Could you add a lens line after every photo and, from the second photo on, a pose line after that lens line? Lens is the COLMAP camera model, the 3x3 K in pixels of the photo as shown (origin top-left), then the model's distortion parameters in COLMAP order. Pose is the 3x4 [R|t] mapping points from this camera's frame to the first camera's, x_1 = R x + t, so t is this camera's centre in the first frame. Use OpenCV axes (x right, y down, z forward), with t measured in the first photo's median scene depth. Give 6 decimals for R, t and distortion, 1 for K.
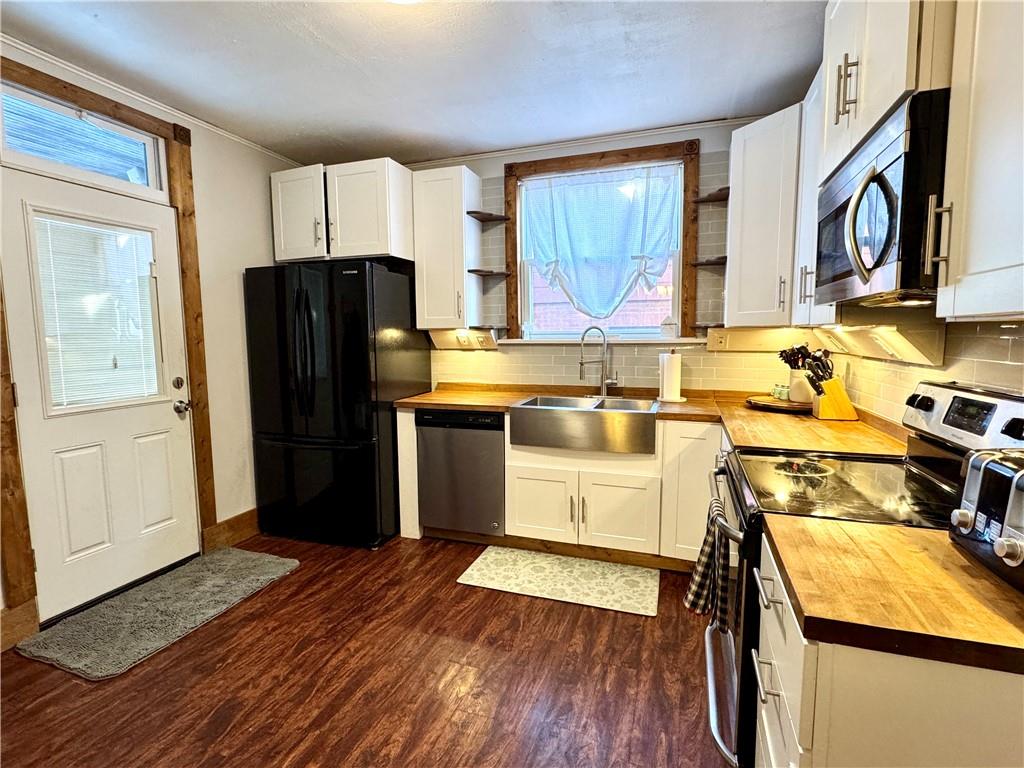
lens RADIAL K [[508.7, 0, 508.0], [0, 508.7, 385.8], [0, 0, 1]] dist [-0.005696, -0.000110]
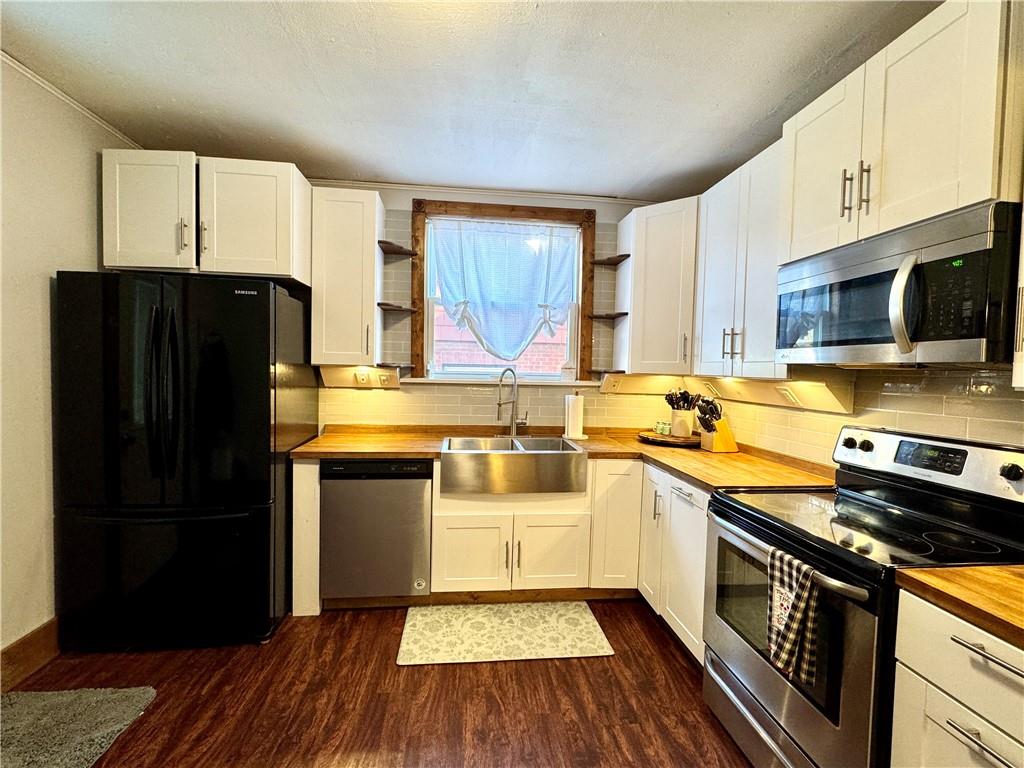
lens RADIAL K [[446.7, 0, 511.7], [0, 446.7, 385.5], [0, 0, 1]] dist [-0.003404, 0.001401]
pose [[0.898558, 0.012890, 0.438666, -0.229697], [0.013343, 0.998304, -0.056665, -0.031686], [-0.438652, 0.056770, 0.896862, 0.191001]]
